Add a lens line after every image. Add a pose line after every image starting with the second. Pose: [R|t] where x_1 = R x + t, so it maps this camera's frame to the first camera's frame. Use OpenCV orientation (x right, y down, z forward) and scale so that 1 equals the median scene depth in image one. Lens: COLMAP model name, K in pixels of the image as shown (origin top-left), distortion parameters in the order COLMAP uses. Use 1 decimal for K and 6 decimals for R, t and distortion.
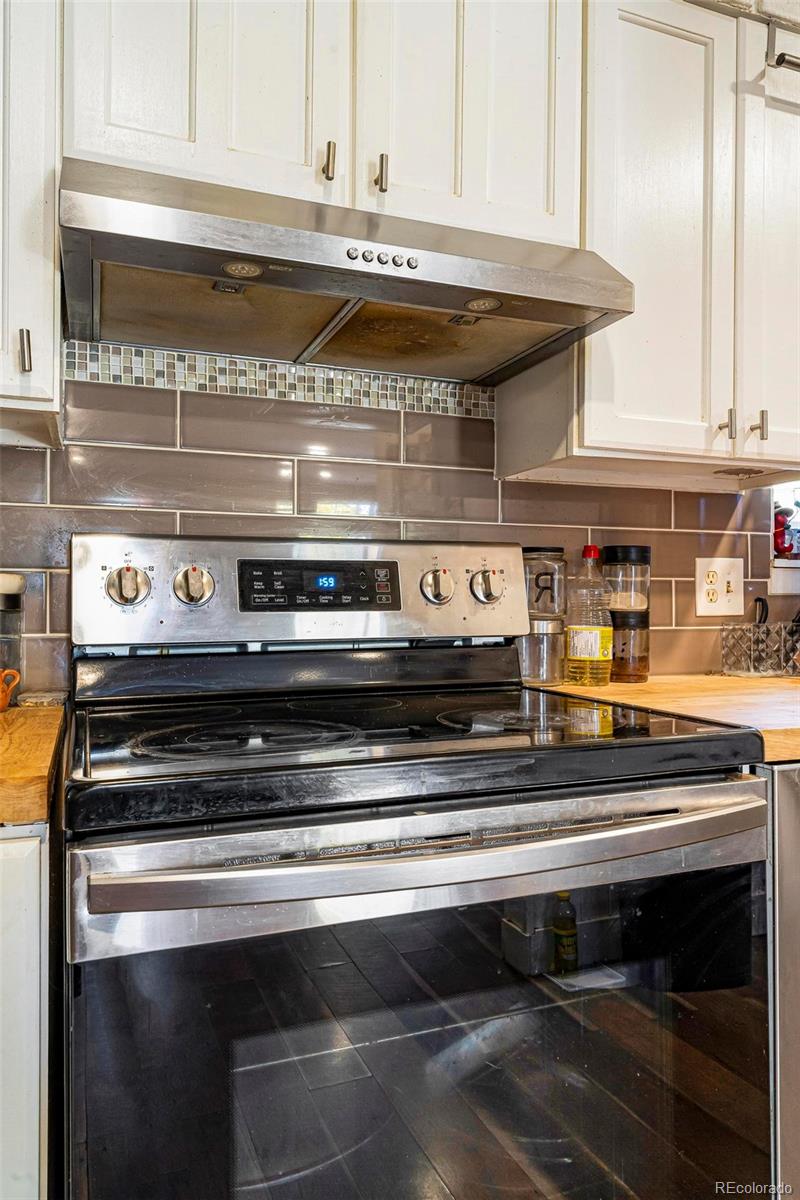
lens RADIAL K [[820.9, 0, 394.9], [0, 820.9, 592.6], [0, 0, 1]] dist [0.006328, -0.002454]
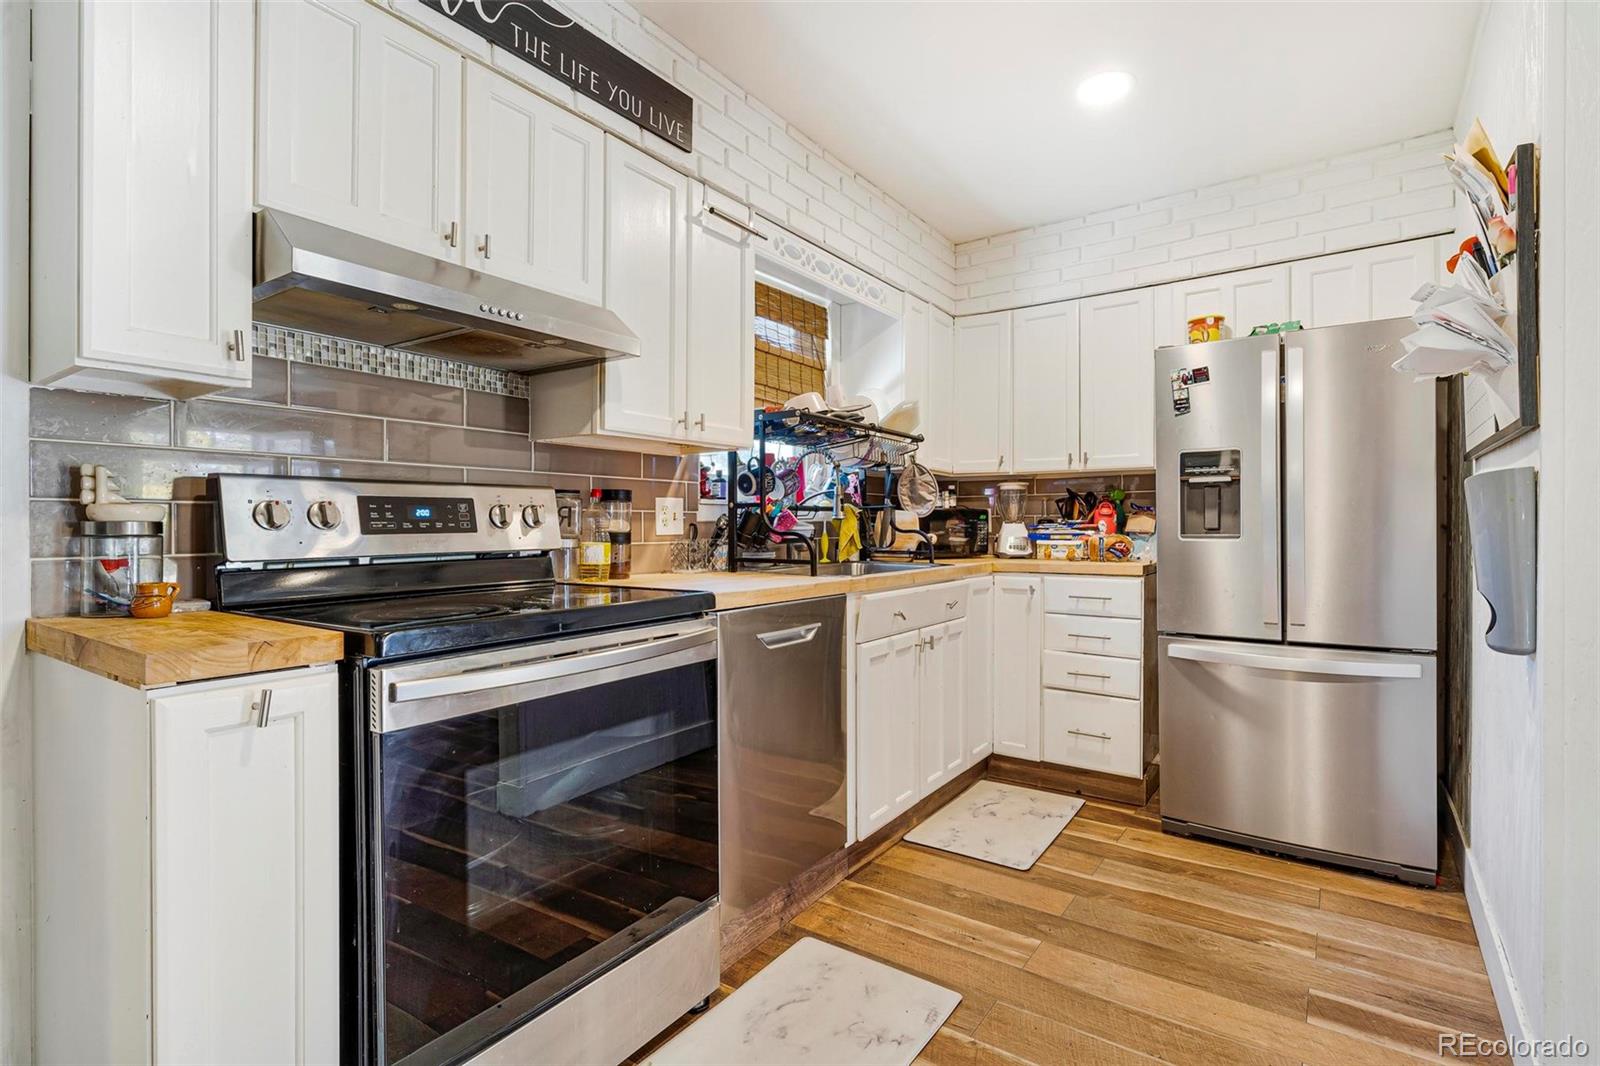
lens RADIAL K [[772.6, 0, 801.8], [0, 772.6, 527.4], [0, 0, 1]] dist [-0.000508, 0.000589]
pose [[0.821968, -0.004157, 0.569519, -0.275343], [-0.002942, 0.999929, 0.011543, -0.004529], [-0.569527, -0.011164, 0.821897, -0.406299]]
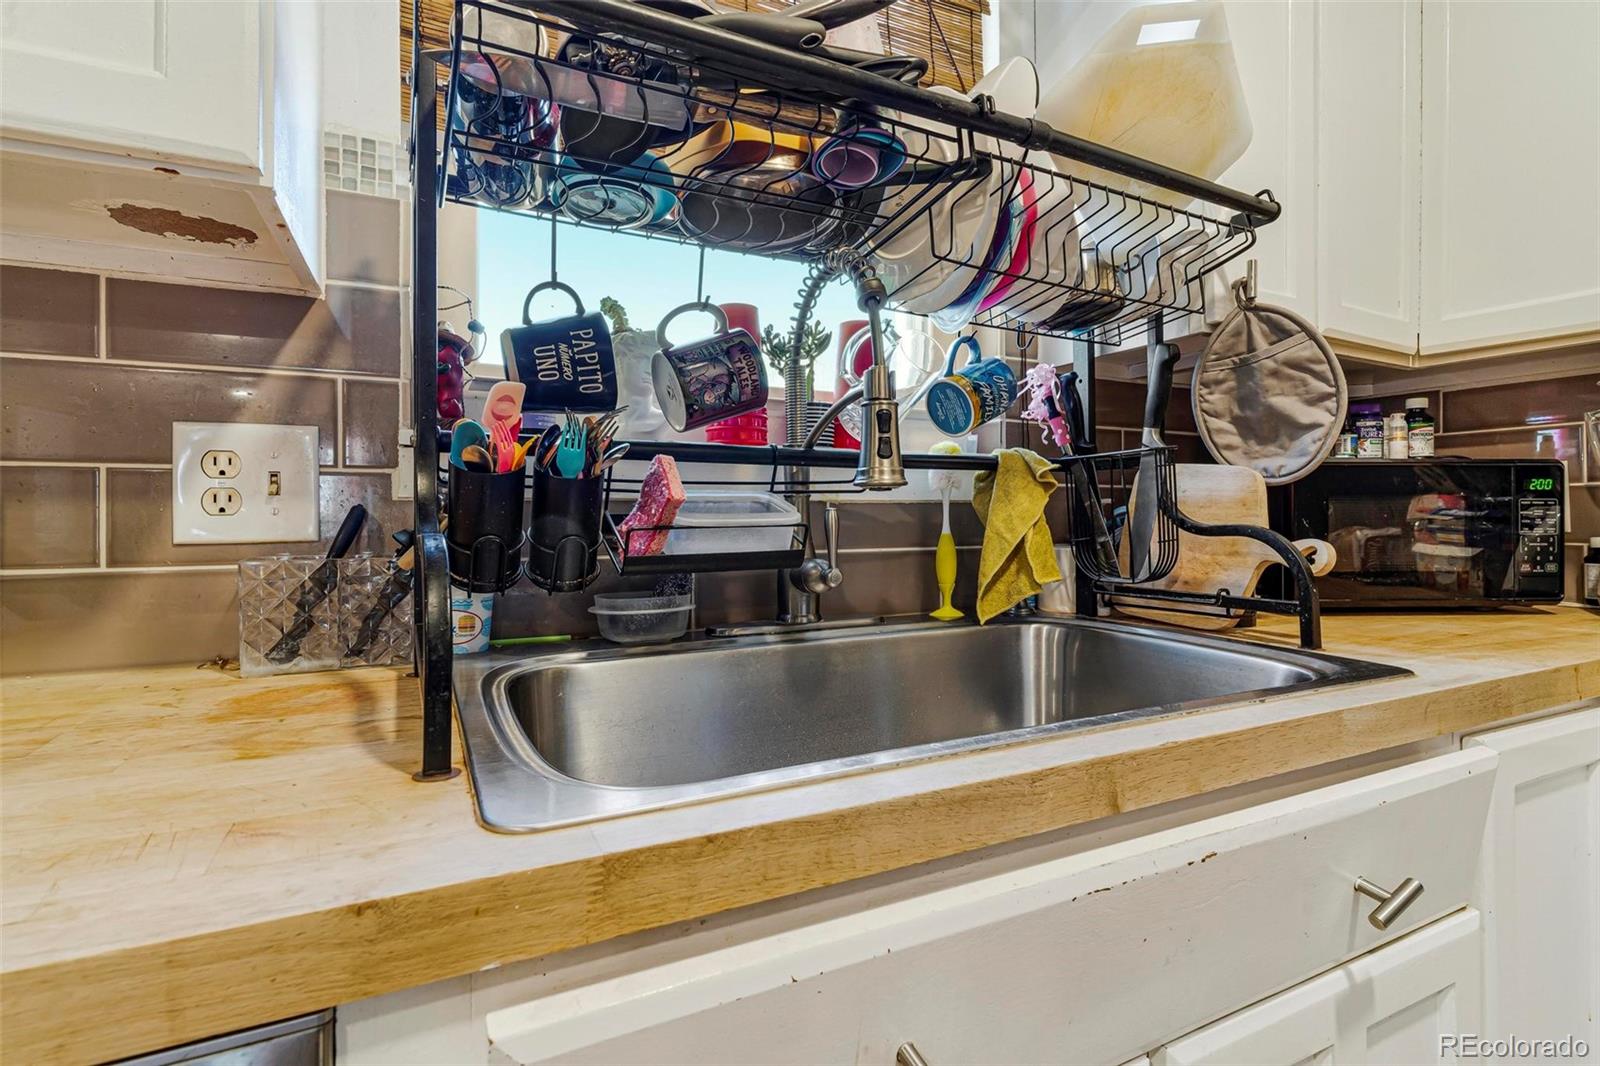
lens RADIAL K [[772.6, 0, 794.0], [0, 772.6, 517.9], [0, 0, 1]] dist [-0.000508, 0.000589]
pose [[0.995266, -0.005013, 0.097062, 0.809358], [0.004160, 0.999951, 0.008984, 0.012978], [-0.097103, -0.008537, 0.995238, 0.617822]]
